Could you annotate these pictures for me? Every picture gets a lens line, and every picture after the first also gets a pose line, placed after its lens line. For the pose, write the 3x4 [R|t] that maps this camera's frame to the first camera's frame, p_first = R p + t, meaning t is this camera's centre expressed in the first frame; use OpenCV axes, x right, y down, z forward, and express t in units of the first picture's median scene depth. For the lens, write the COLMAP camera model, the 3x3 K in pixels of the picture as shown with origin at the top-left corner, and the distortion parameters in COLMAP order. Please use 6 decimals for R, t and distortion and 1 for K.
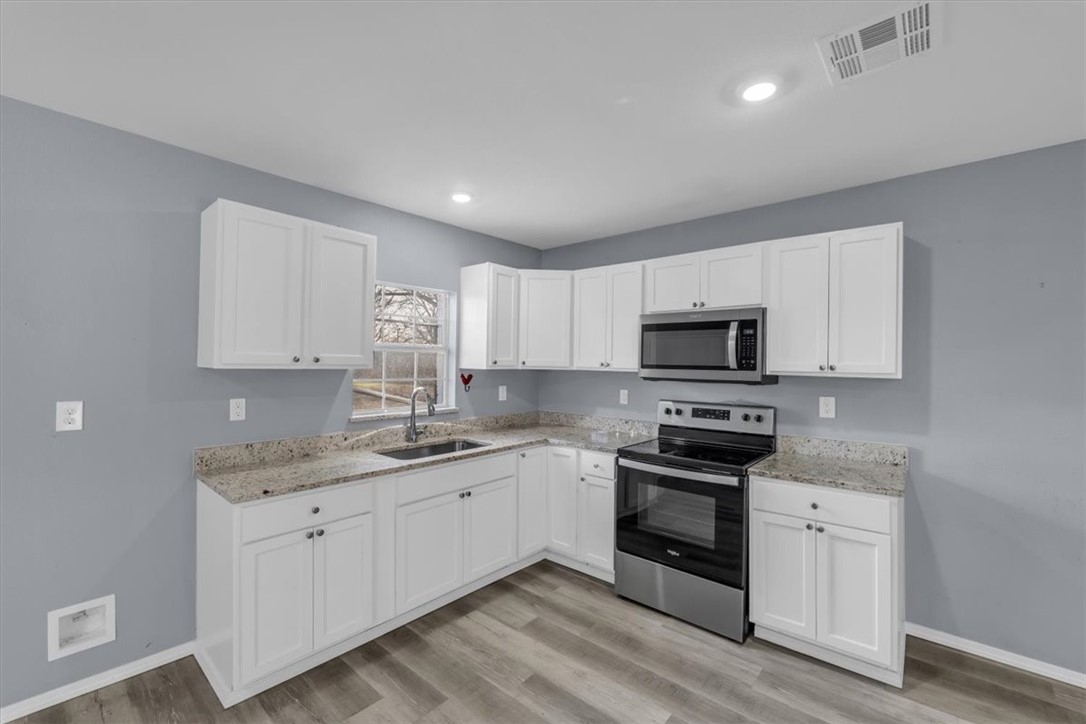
lens RADIAL K [[451.7, 0, 543.0], [0, 451.7, 362.0], [0, 0, 1]] dist [-0.004298, -0.000433]
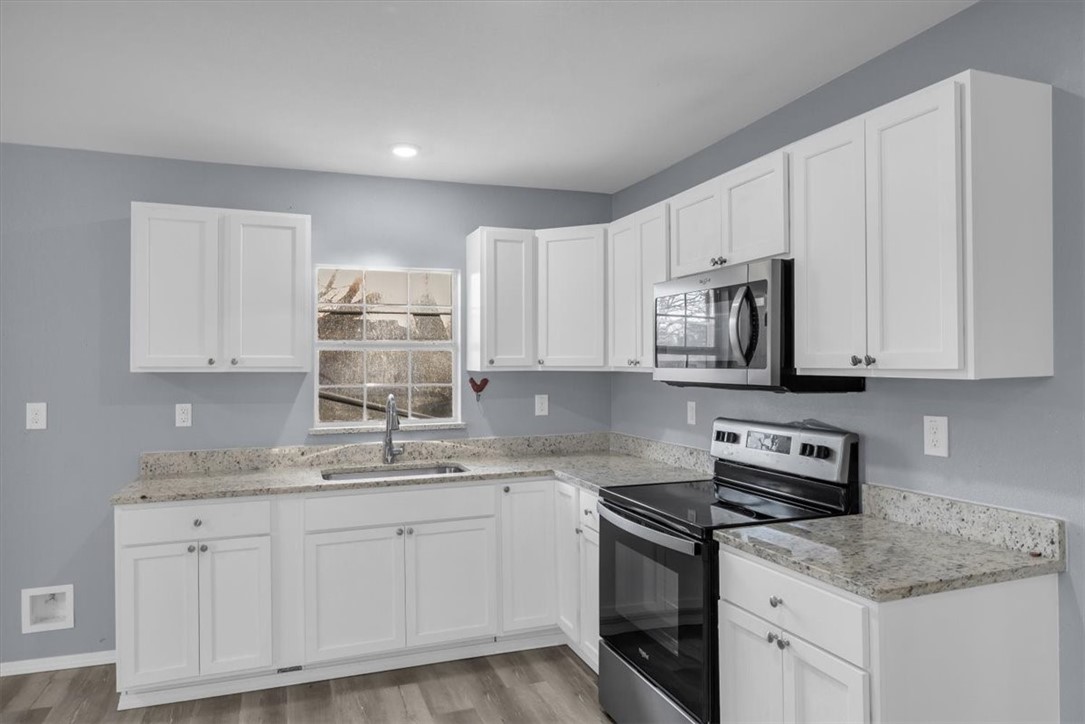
lens RADIAL K [[690.7, 0, 542.5], [0, 690.7, 362.0], [0, 0, 1]] dist [0.009356, 0.000388]
pose [[0.876631, -0.016504, -0.480881, 0.583512], [0.015151, 0.999863, -0.006695, 0.011530], [0.480925, -0.001417, 0.876760, 0.063310]]
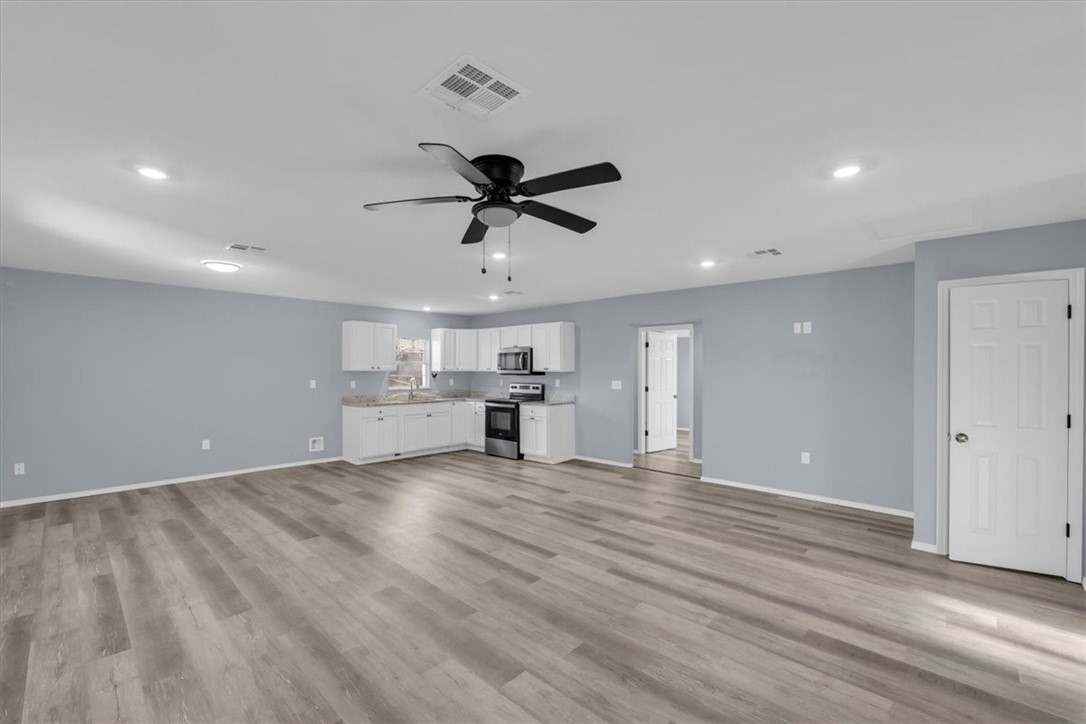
lens RADIAL K [[454.4, 0, 539.5], [0, 454.4, 372.8], [0, 0, 1]] dist [-0.000368, -0.000041]
pose [[0.999065, -0.010077, -0.042038, 0.601154], [0.010433, 0.999911, 0.008263, 0.011858], [0.041951, -0.008694, 0.999082, -1.693955]]
